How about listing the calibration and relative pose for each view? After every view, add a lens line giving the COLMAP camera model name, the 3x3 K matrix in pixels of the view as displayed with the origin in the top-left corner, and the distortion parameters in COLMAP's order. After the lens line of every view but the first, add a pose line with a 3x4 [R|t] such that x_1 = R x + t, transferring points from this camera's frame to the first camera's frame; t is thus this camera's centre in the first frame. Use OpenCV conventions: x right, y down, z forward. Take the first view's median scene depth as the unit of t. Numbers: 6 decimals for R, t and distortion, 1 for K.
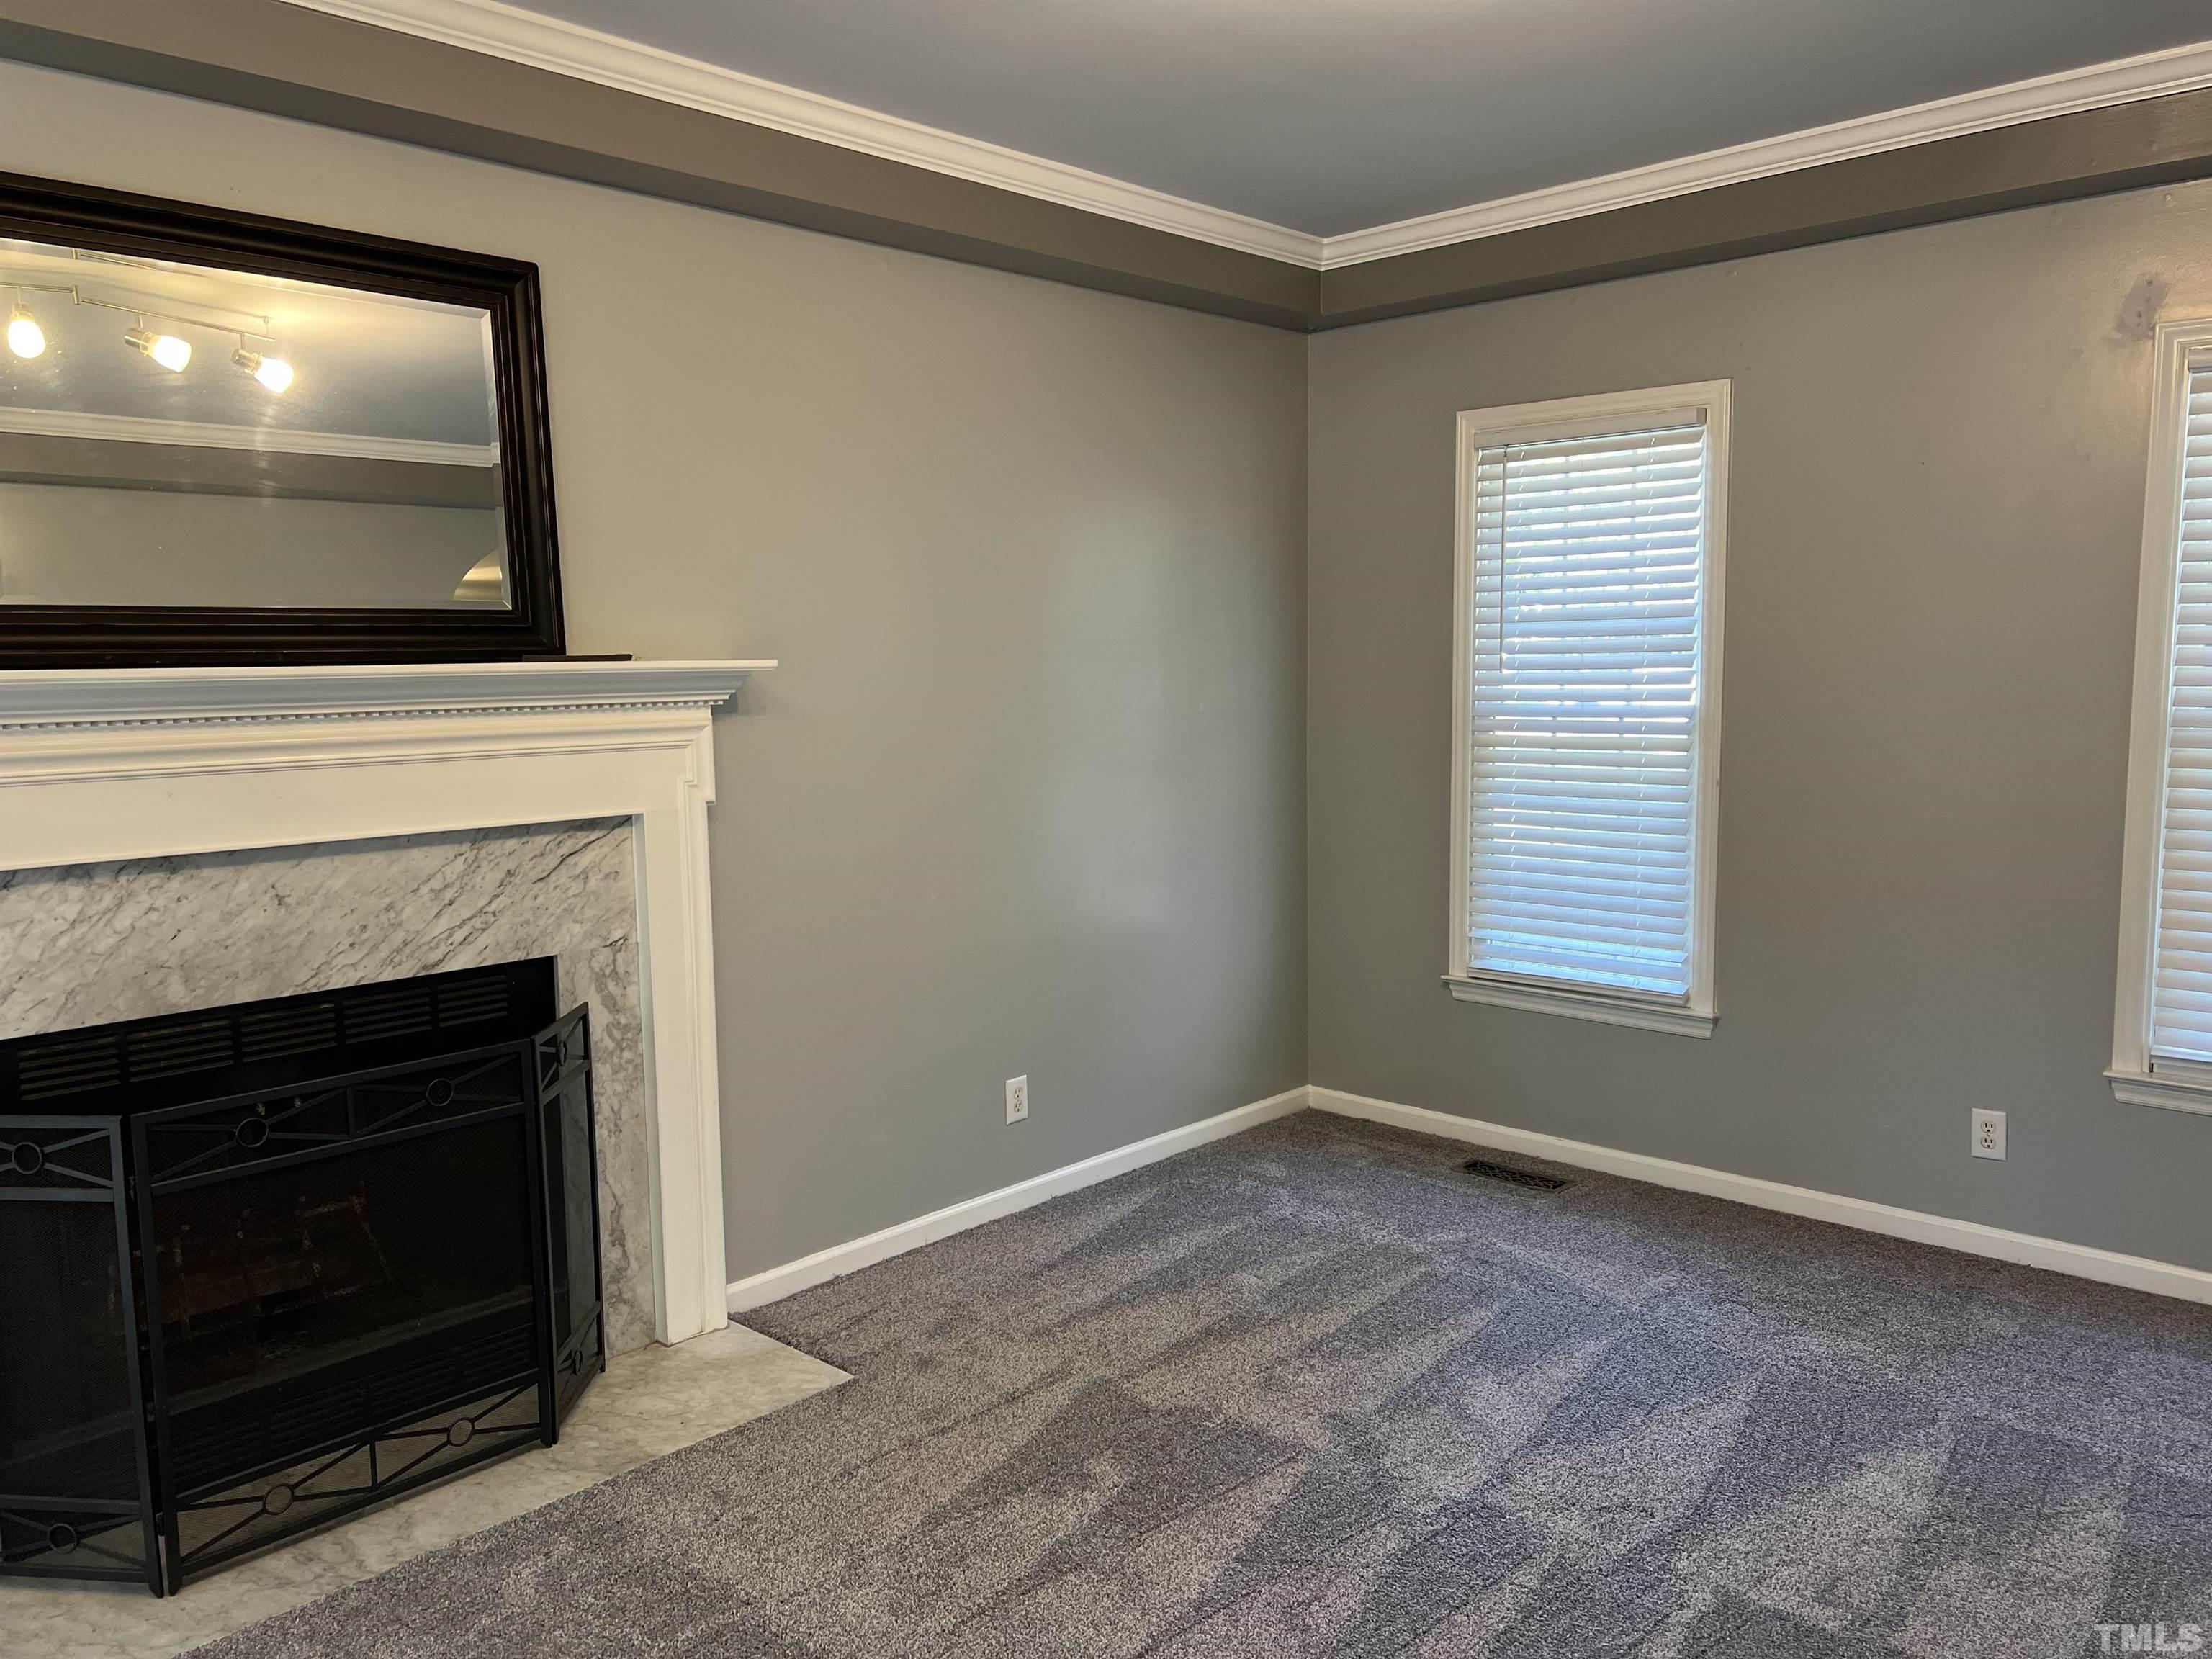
lens RADIAL K [[1651.1, 0, 1107.7], [0, 1651.1, 845.0], [0, 0, 1]] dist [0.064061, -0.077089]
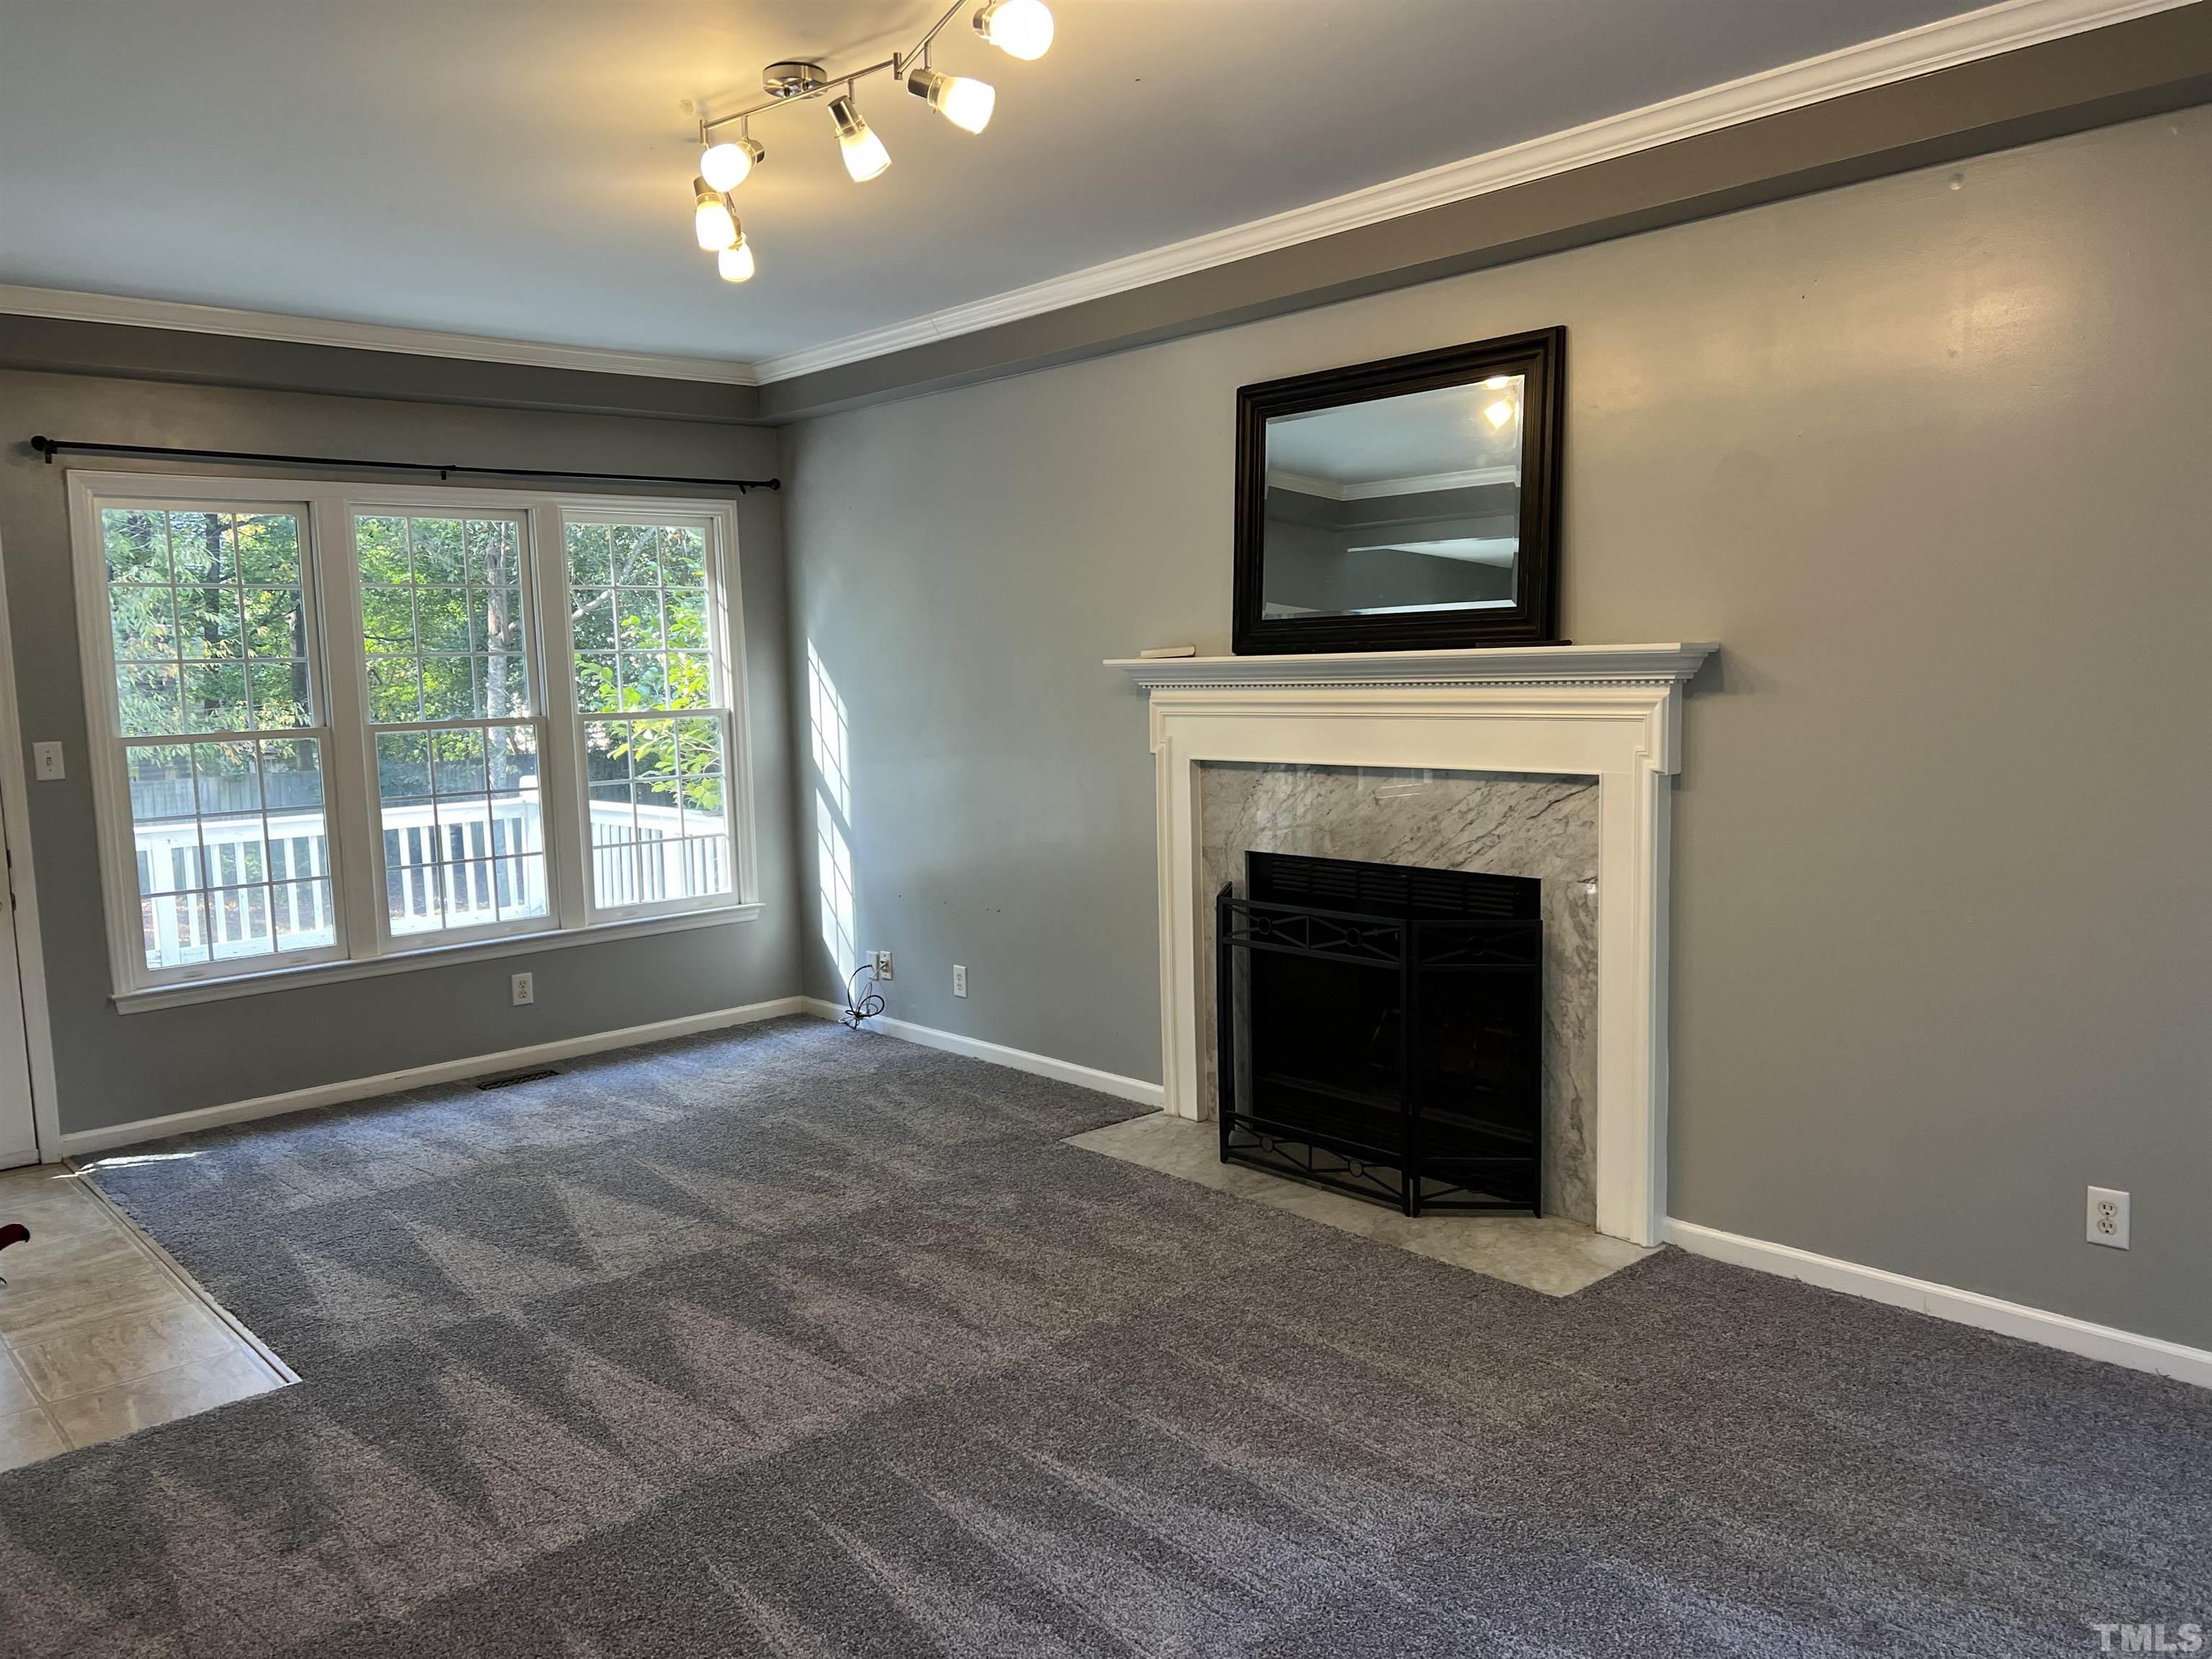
lens RADIAL K [[1651.1, 0, 1099.2], [0, 1651.1, 839.5], [0, 0, 1]] dist [0.064061, -0.077089]
pose [[-0.074729, 0.128923, -0.988835, 0.911644], [-0.086751, 0.987008, 0.135240, -0.101891], [0.993423, 0.095889, -0.062574, 0.727178]]
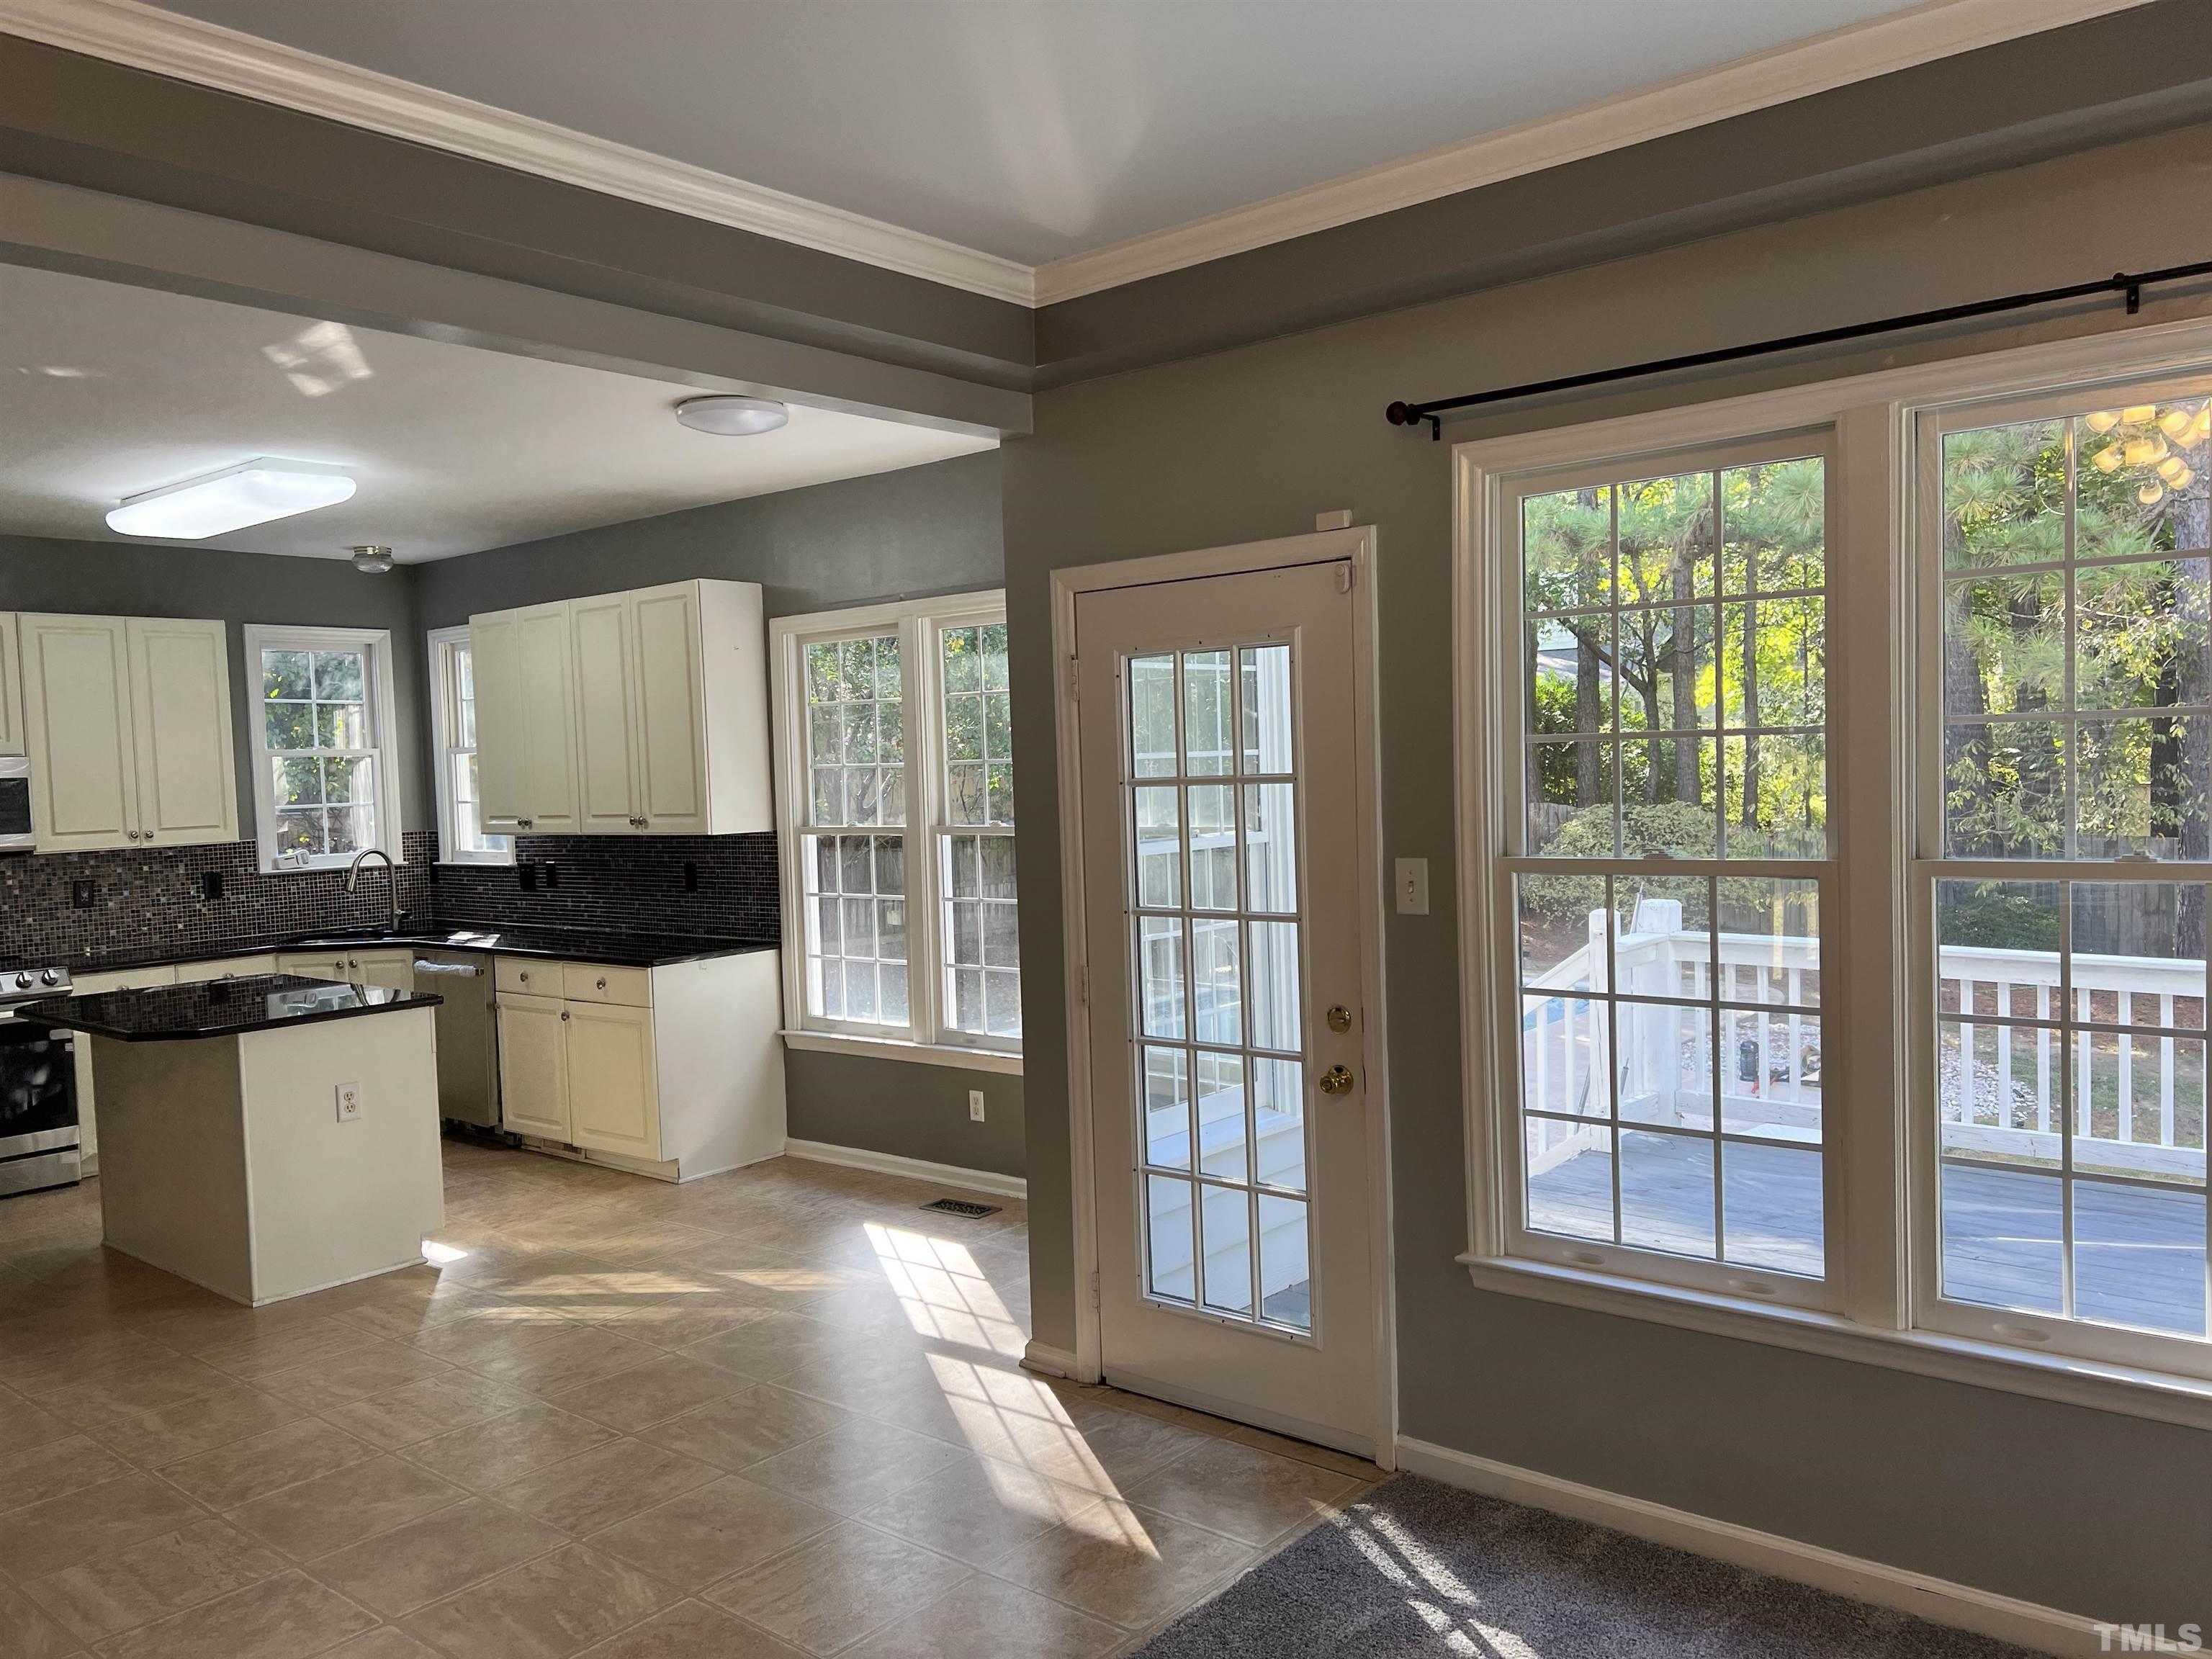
lens RADIAL K [[1651.1, 0, 1099.0], [0, 1651.1, 846.8], [0, 0, 1]] dist [0.064061, -0.077089]
pose [[-0.997414, 0.051322, -0.050315, -0.253268], [0.042224, 0.984944, 0.167638, -0.086652], [0.058161, 0.165080, -0.984564, 0.663129]]
